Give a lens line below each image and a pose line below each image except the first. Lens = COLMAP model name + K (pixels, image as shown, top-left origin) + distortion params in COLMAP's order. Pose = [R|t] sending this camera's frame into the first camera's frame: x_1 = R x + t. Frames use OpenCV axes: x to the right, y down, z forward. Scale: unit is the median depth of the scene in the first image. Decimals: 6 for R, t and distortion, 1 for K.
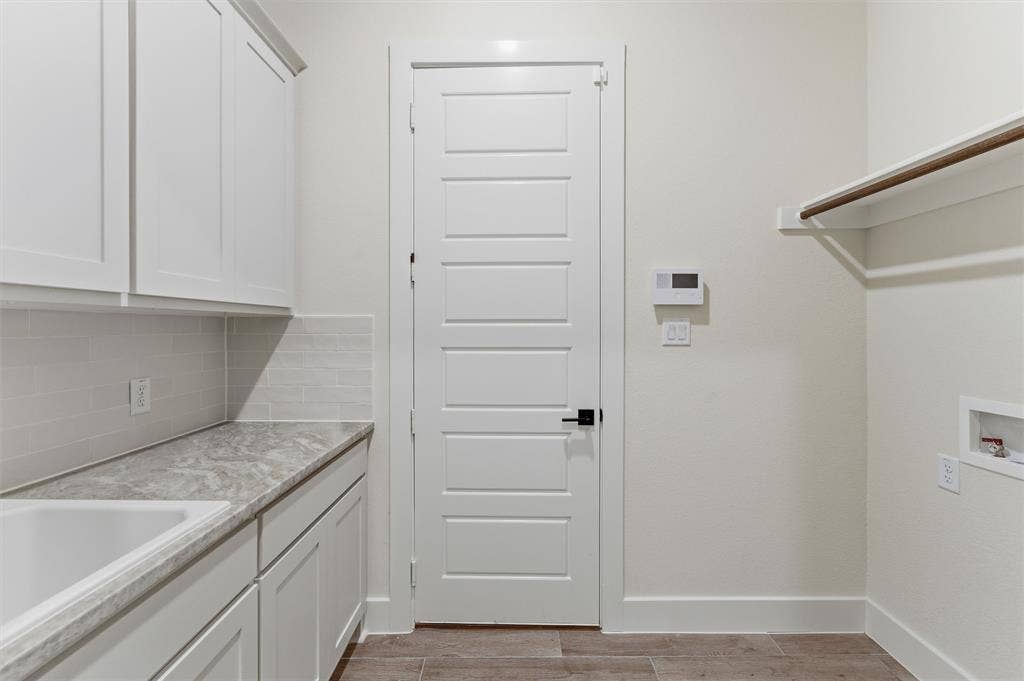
lens RADIAL K [[424.6, 0, 504.7], [0, 424.6, 332.9], [0, 0, 1]] dist [0.003674, 0.000226]
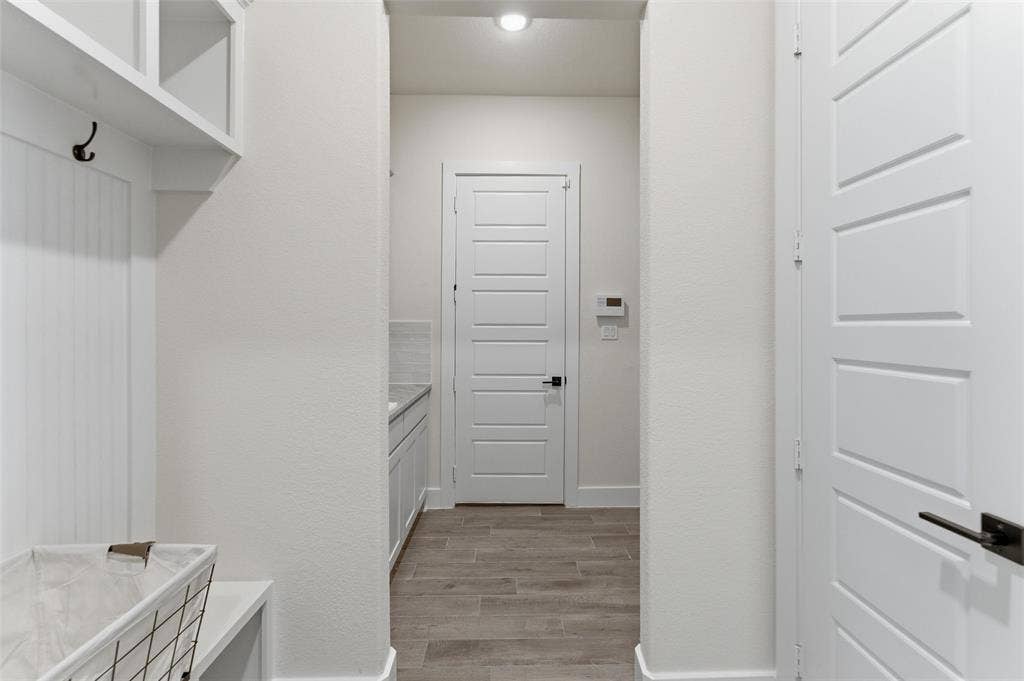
lens RADIAL K [[424.6, 0, 514.0], [0, 424.6, 336.5], [0, 0, 1]] dist [0.003674, 0.000226]
pose [[0.998774, 0.004339, 0.049304, -0.064903], [-0.004566, 0.999980, 0.004480, 0.011797], [-0.049284, -0.004700, 0.998774, -0.698507]]
